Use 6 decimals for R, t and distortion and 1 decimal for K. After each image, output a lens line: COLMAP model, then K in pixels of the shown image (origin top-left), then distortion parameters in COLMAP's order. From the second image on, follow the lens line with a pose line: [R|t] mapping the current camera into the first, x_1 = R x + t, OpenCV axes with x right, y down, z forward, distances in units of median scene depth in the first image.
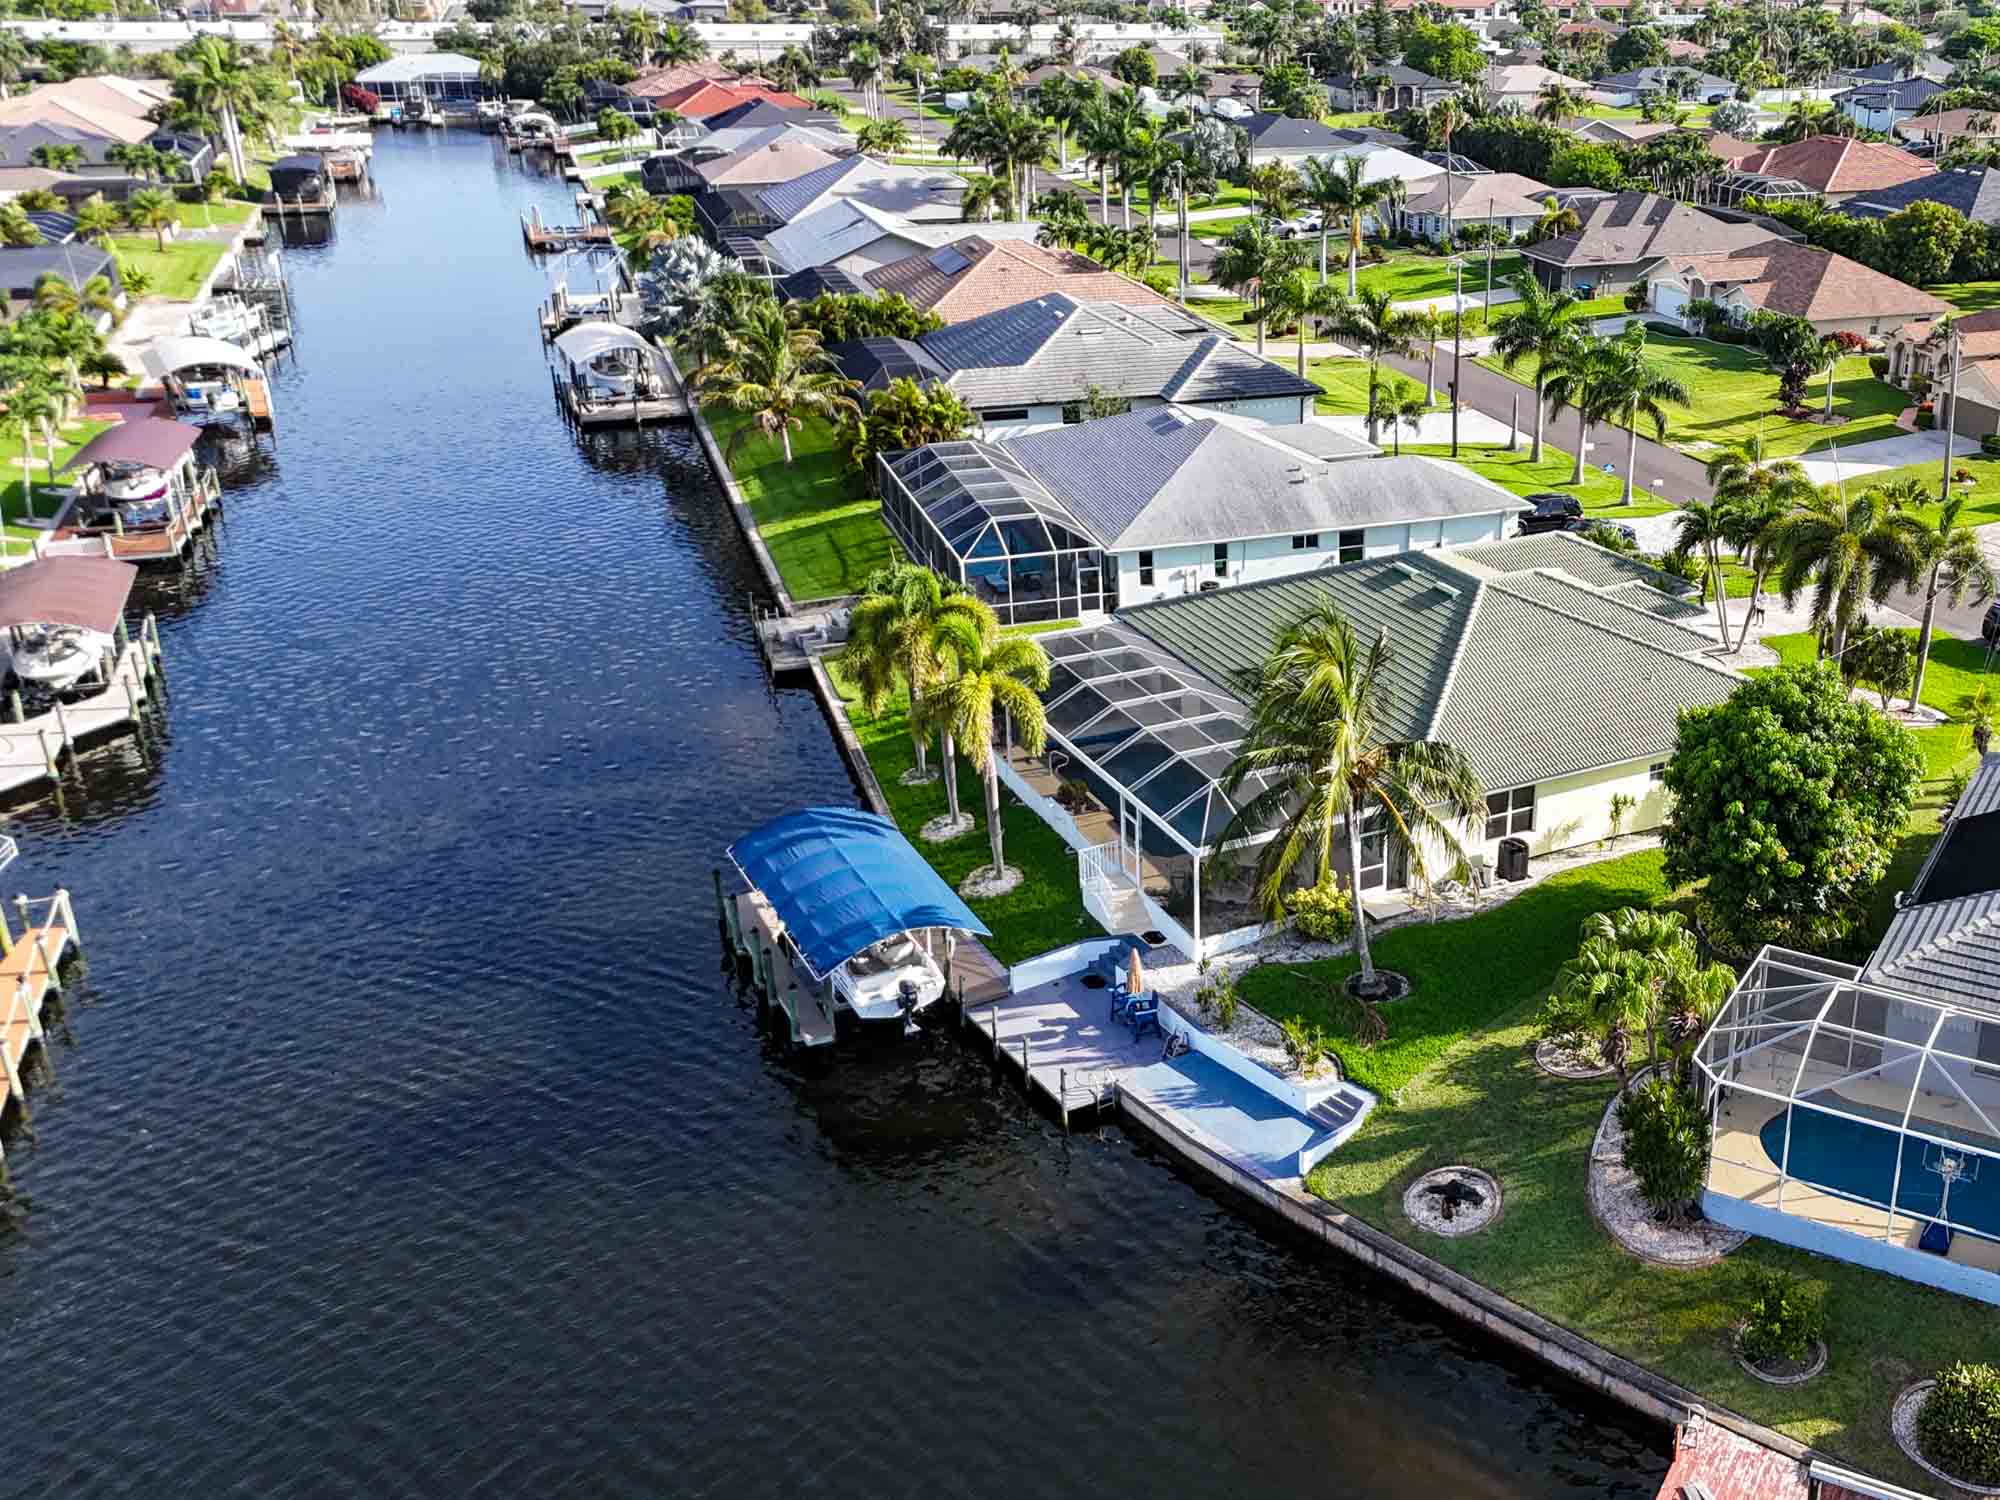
lens RADIAL K [[1907.5, 0, 1265.2], [0, 1907.5, 748.0], [0, 0, 1]] dist [0.105579, -0.000698]
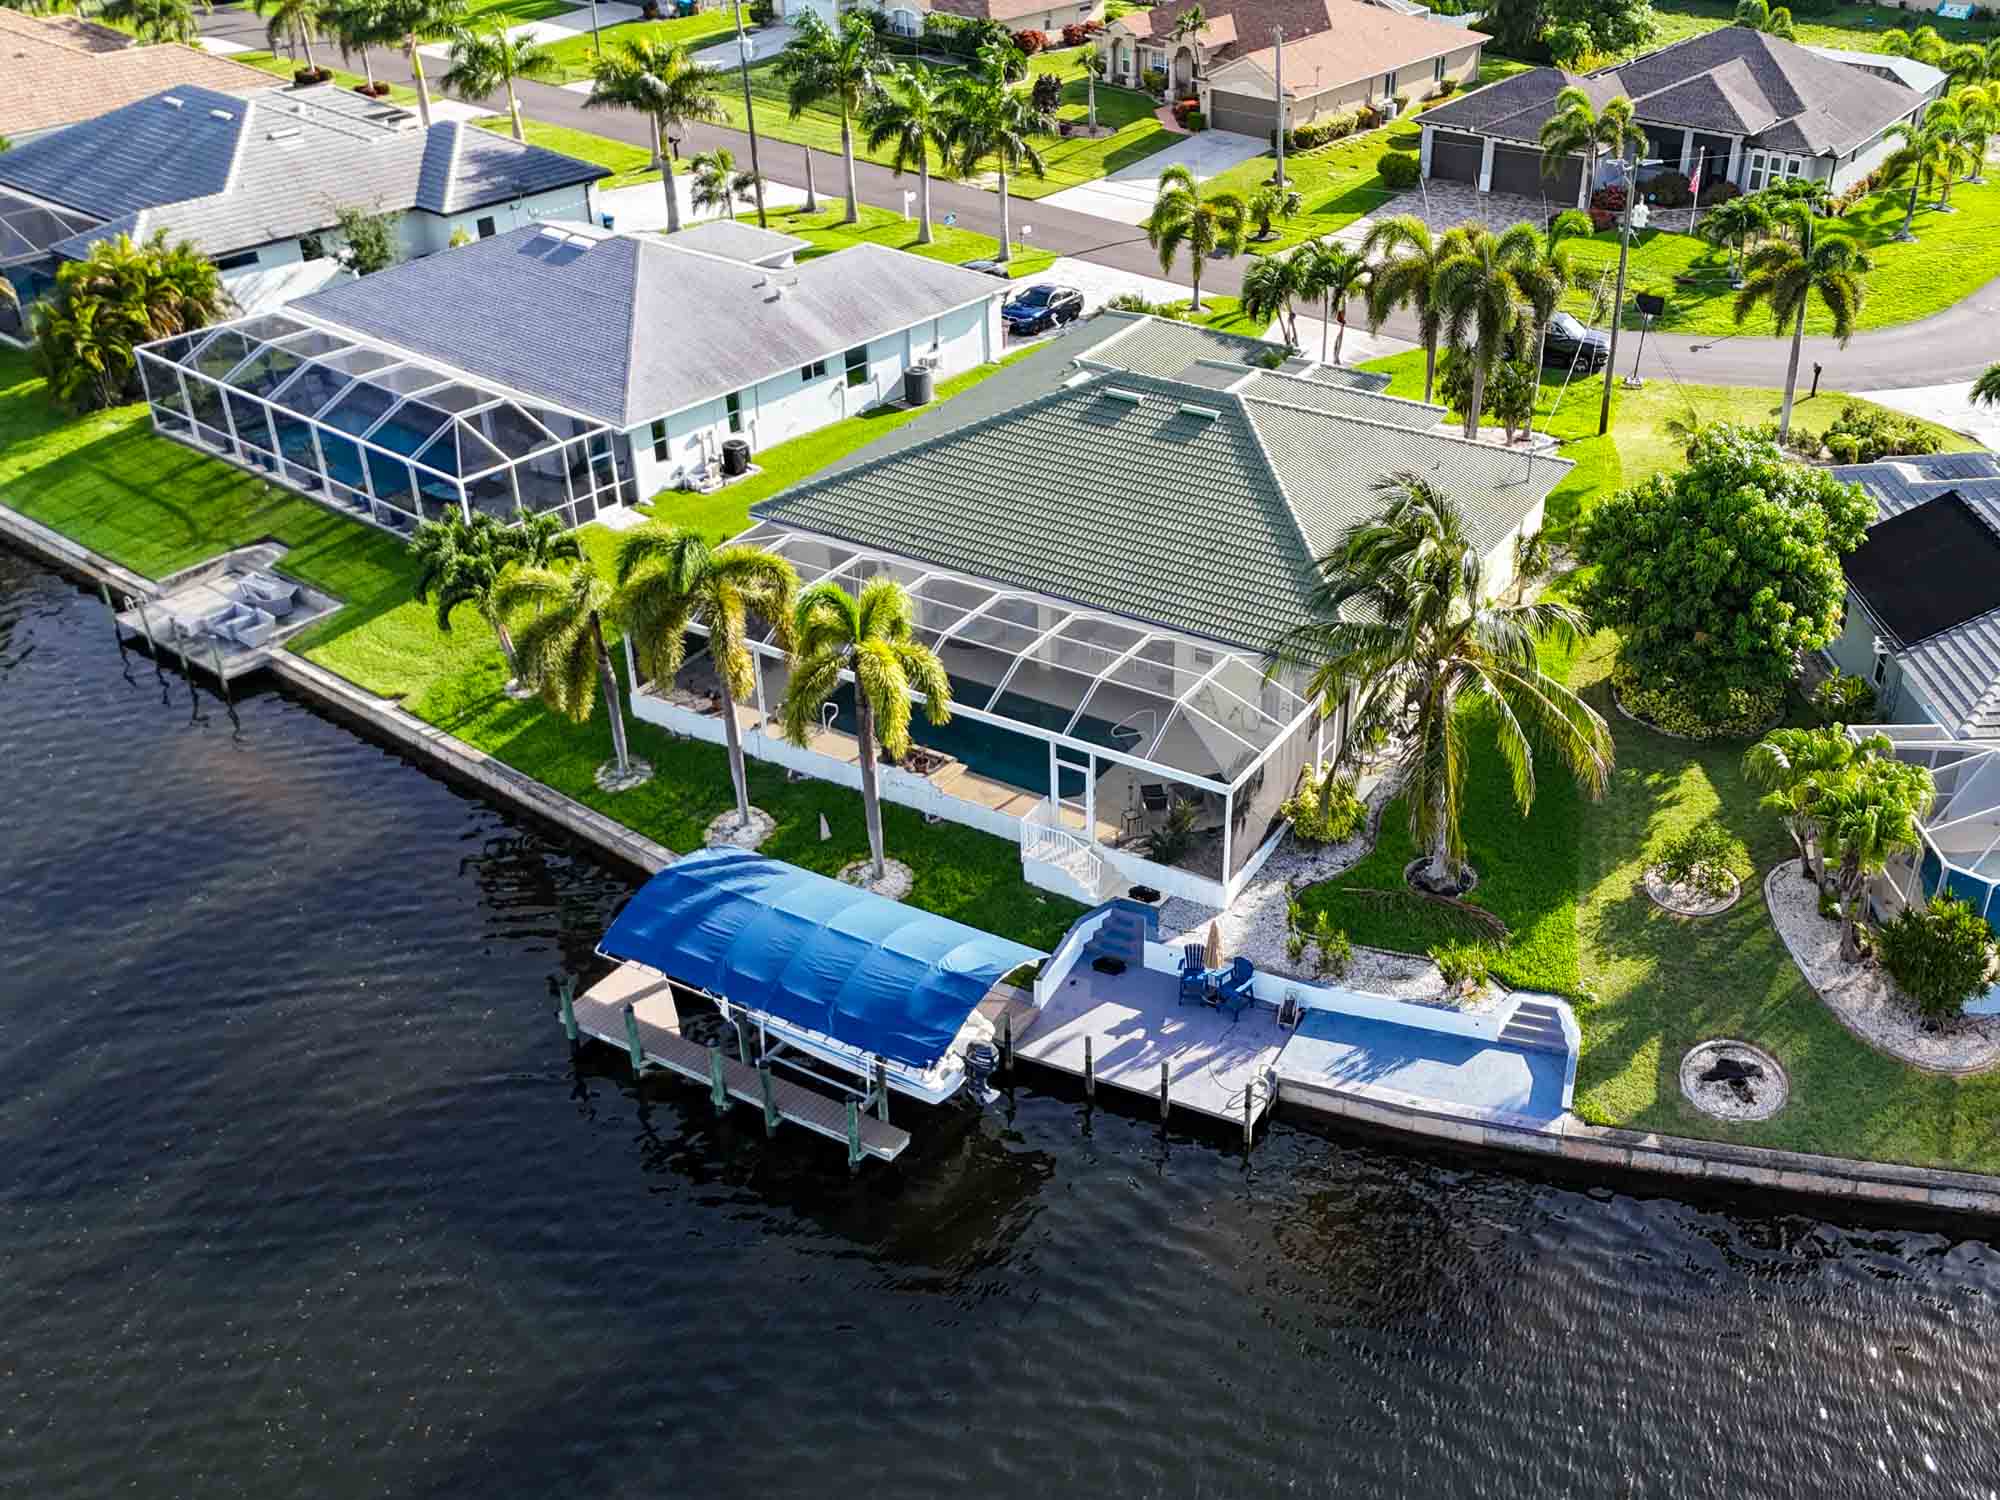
lens RADIAL K [[1958.0, 0, 1095.4], [0, 1958.0, 751.1], [0, 0, 1]] dist [0.119055, -0.246391]
pose [[0.857210, -0.267397, 0.440101, -0.309187], [0.199082, 0.960251, 0.195666, -0.095588], [-0.474928, -0.080111, 0.876371, 0.174185]]
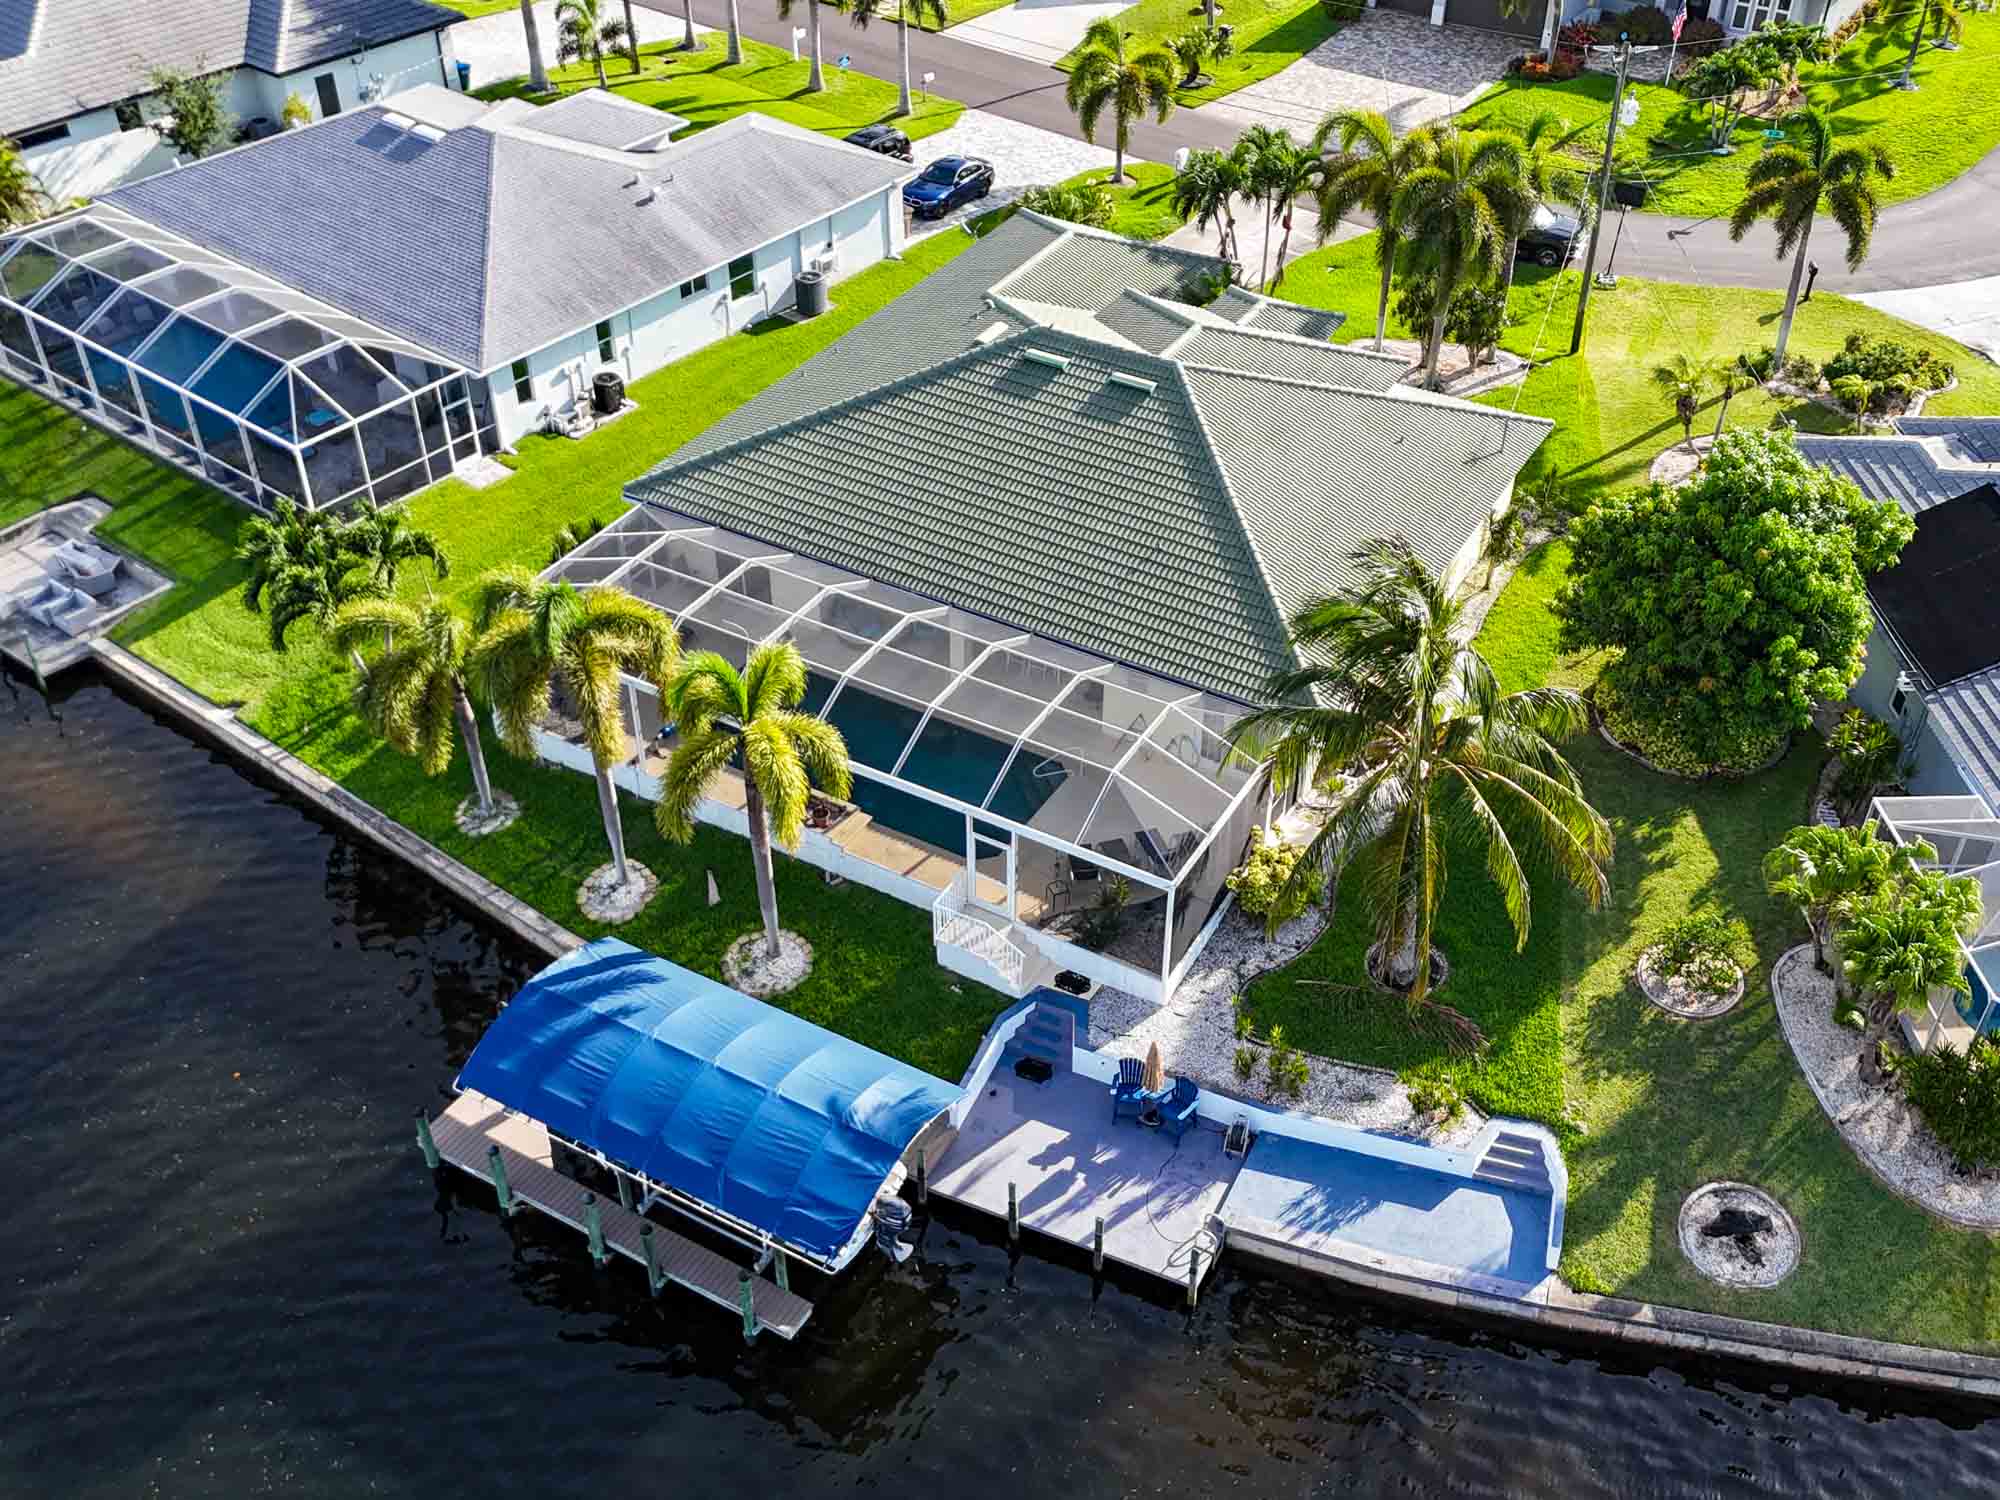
lens RADIAL K [[1958.2, 0, 1000.0], [0, 1958.2, 750.0], [0, 0, 1]] dist [0.089553, -0.127960]
pose [[0.855875, -0.322214, 0.404545, -0.255875], [0.198902, 0.927119, 0.317630, -0.166483], [-0.477406, -0.191387, 0.857587, 0.253888]]
